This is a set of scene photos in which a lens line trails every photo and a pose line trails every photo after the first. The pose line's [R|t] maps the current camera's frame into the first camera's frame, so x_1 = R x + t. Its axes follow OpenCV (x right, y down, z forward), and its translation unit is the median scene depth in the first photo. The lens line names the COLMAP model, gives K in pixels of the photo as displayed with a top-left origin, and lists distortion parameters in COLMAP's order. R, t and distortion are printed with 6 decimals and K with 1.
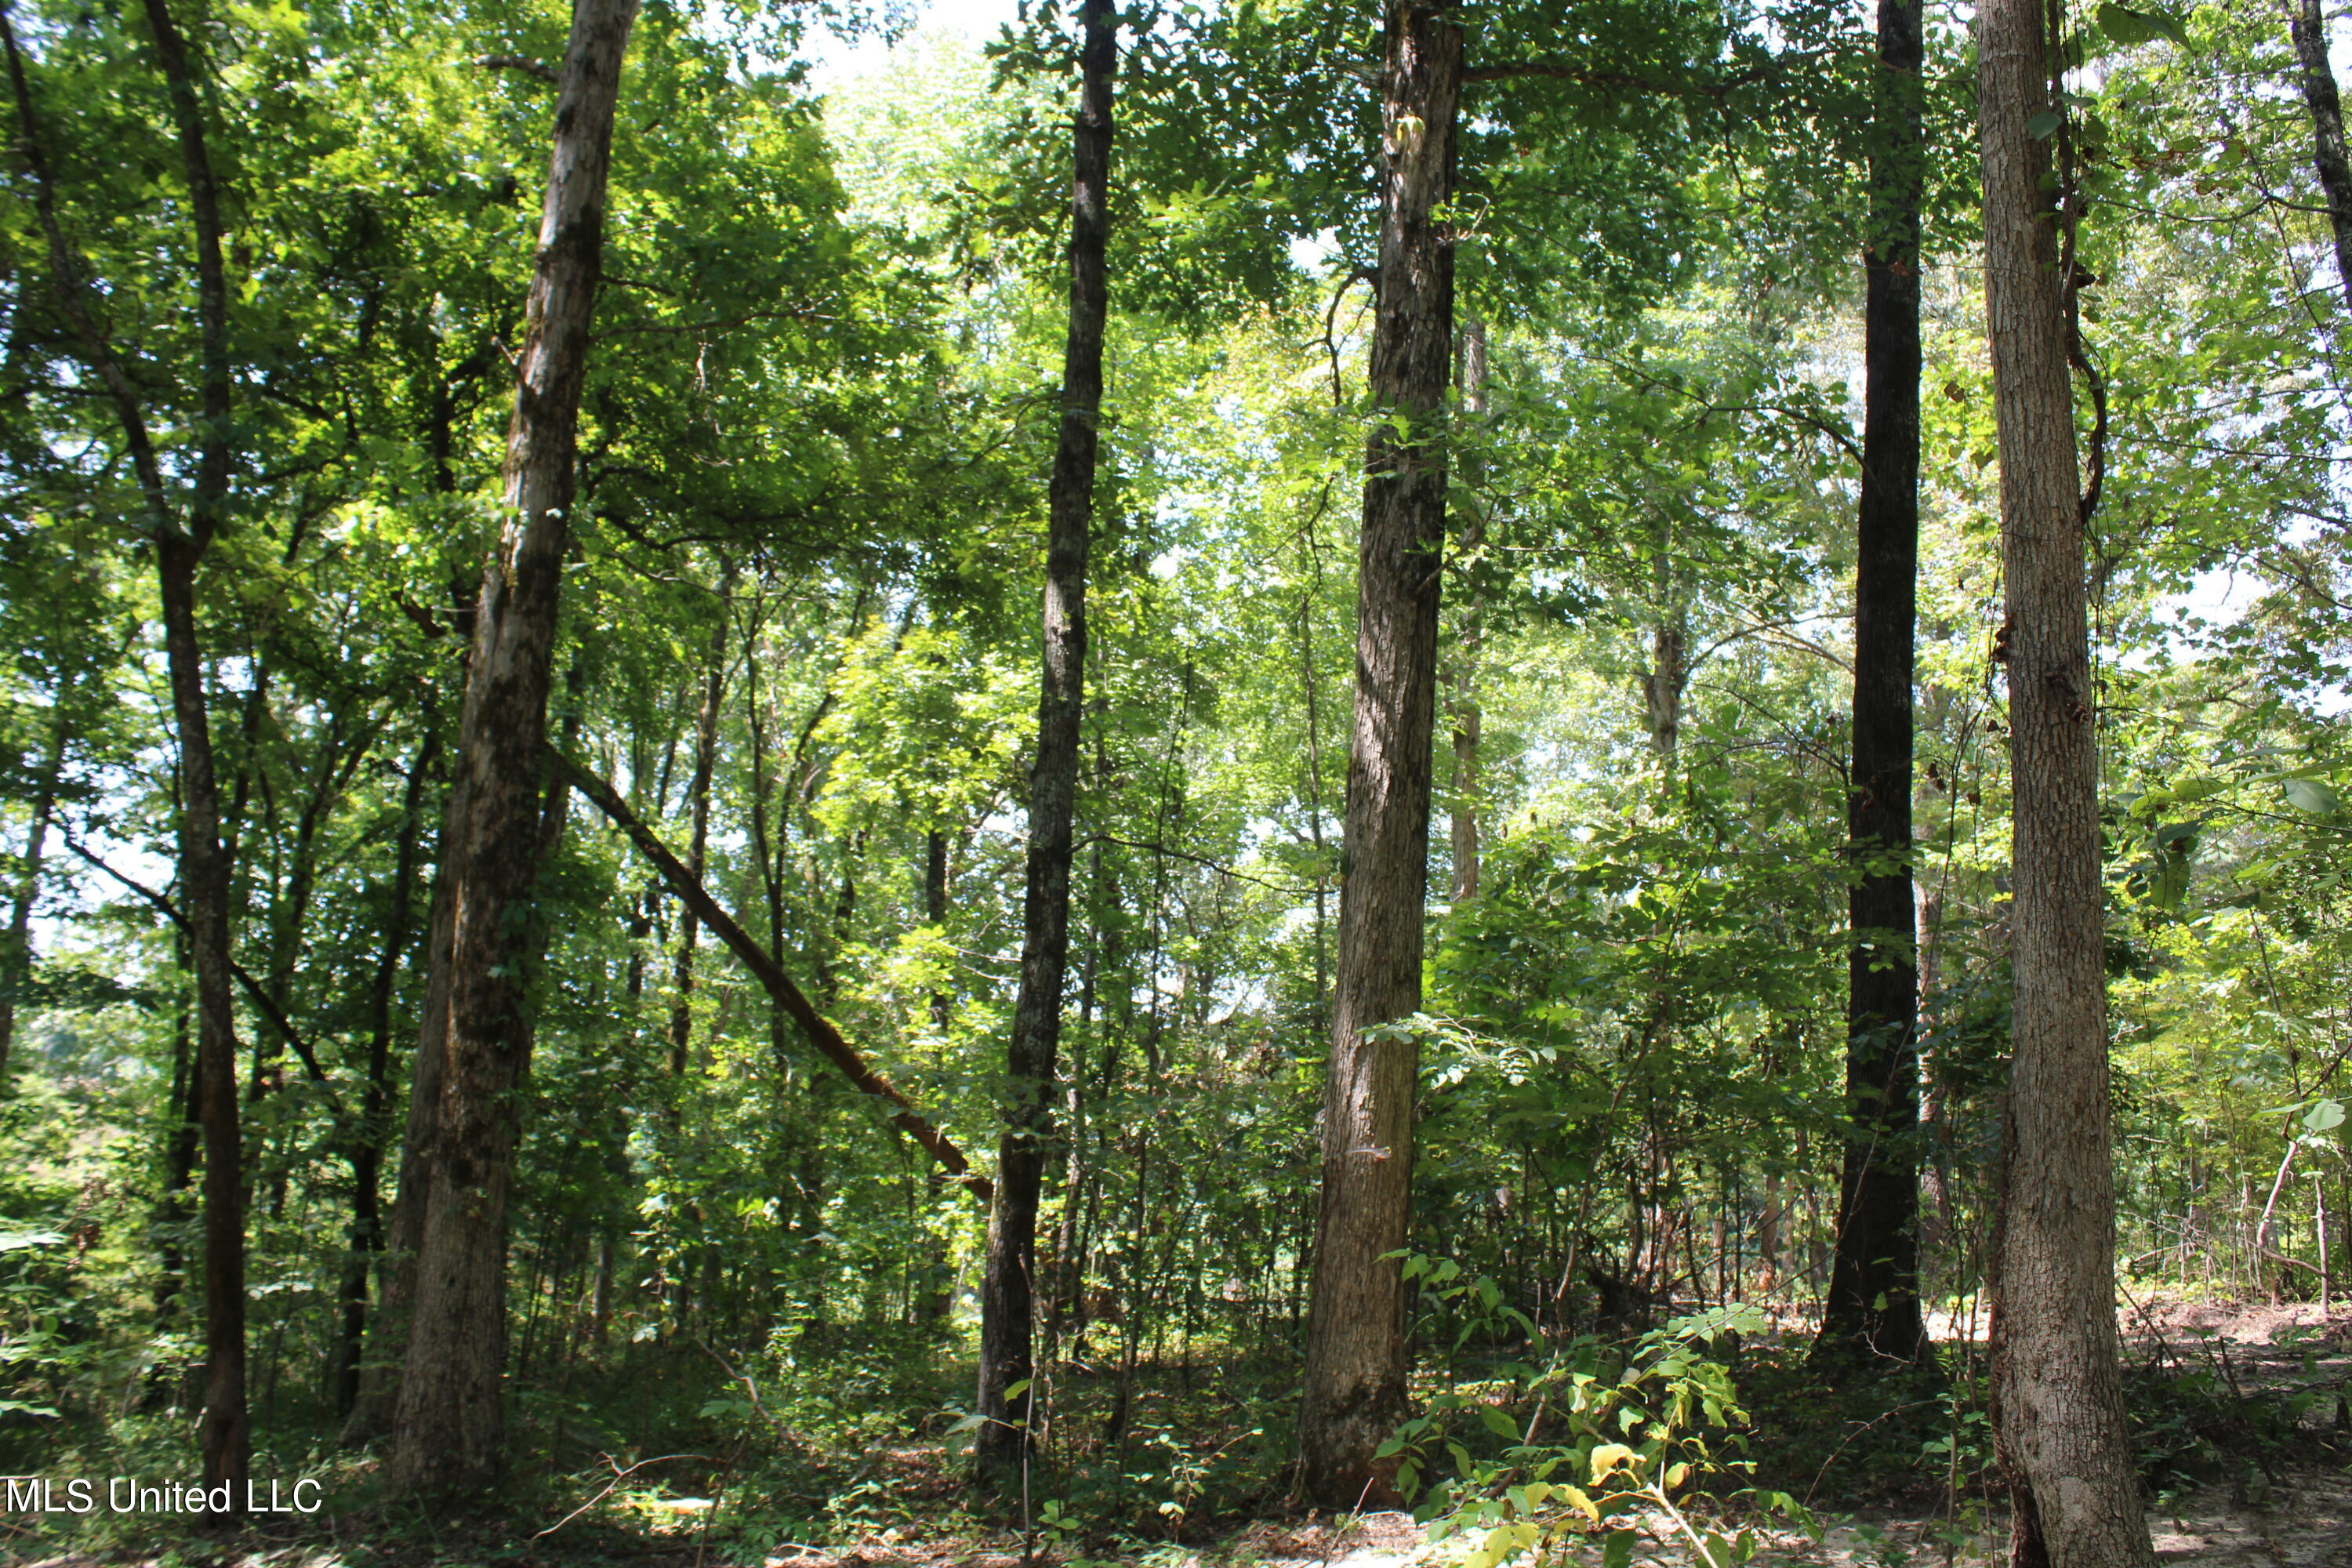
lens RADIAL K [[2093.0, 0, 1176.0], [0, 2093.0, 784.0], [0, 0, 1]] dist [-0.137841, 0.122014]
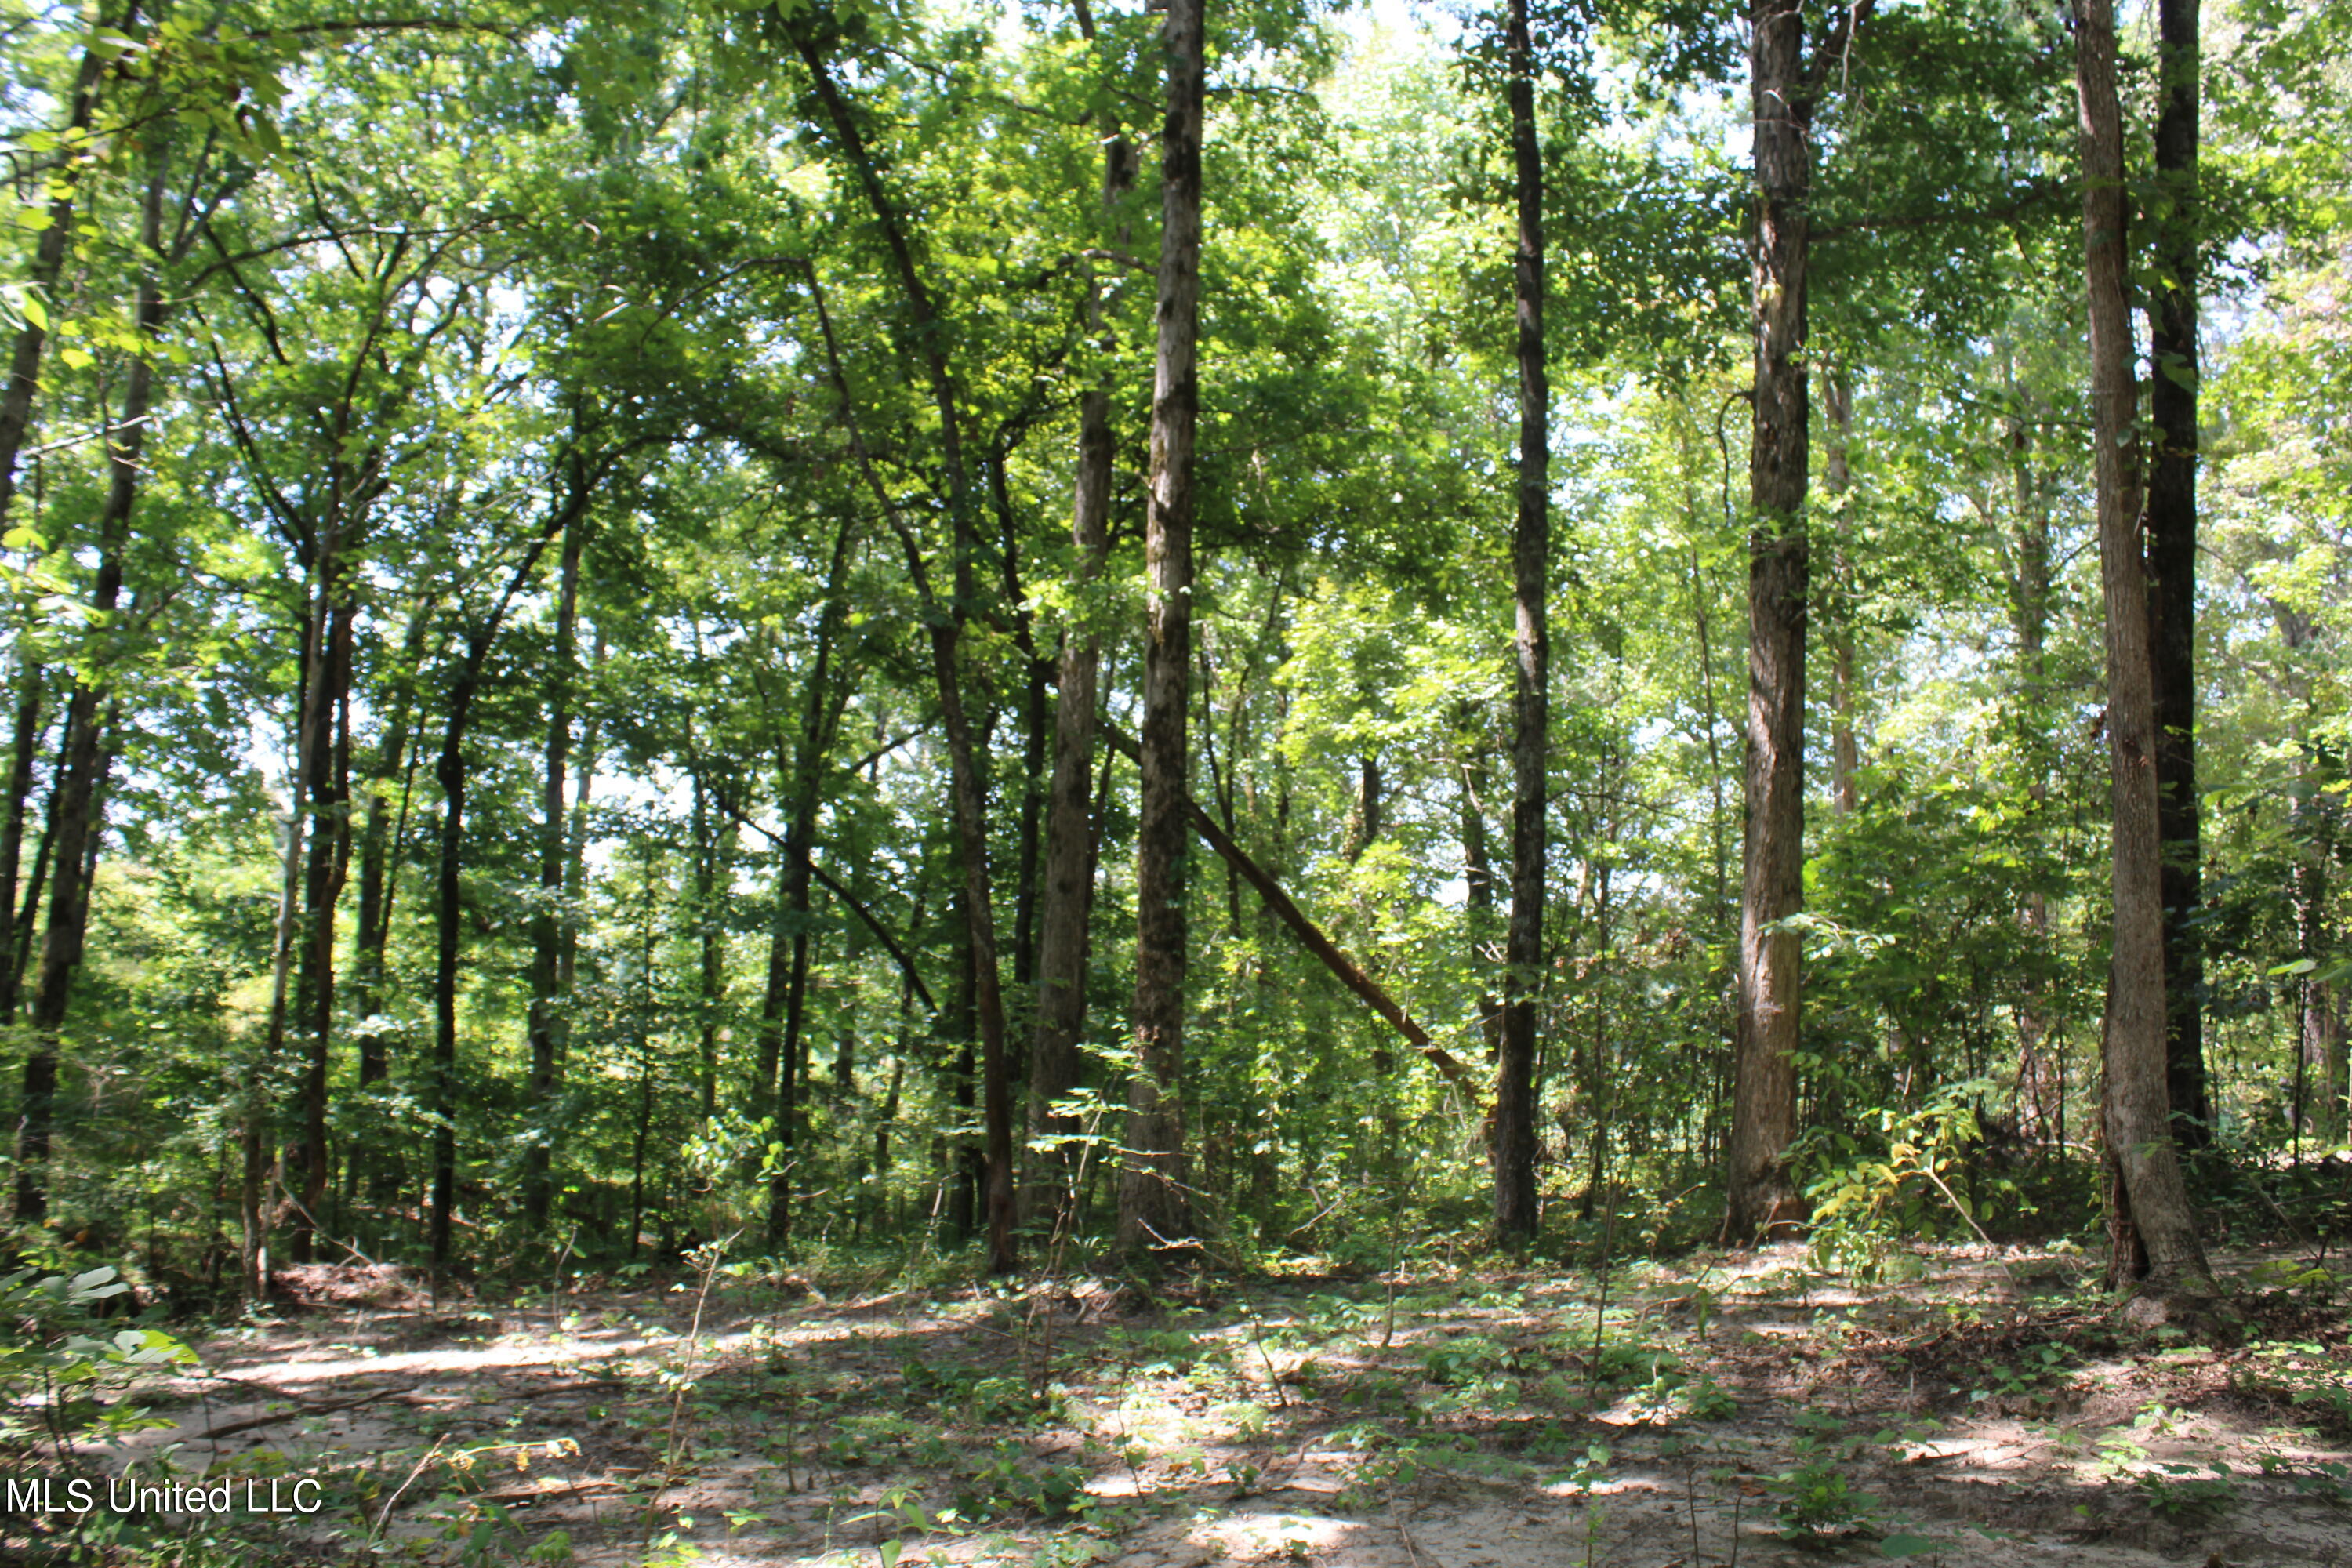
lens RADIAL K [[2093.0, 0, 1176.0], [0, 2093.0, 784.0], [0, 0, 1]] dist [-0.137841, 0.122014]
pose [[0.982716, -0.038500, -0.181071, -0.035455], [0.047904, 0.997705, 0.047850, -0.052050], [0.178813, -0.055697, 0.982305, -0.367552]]
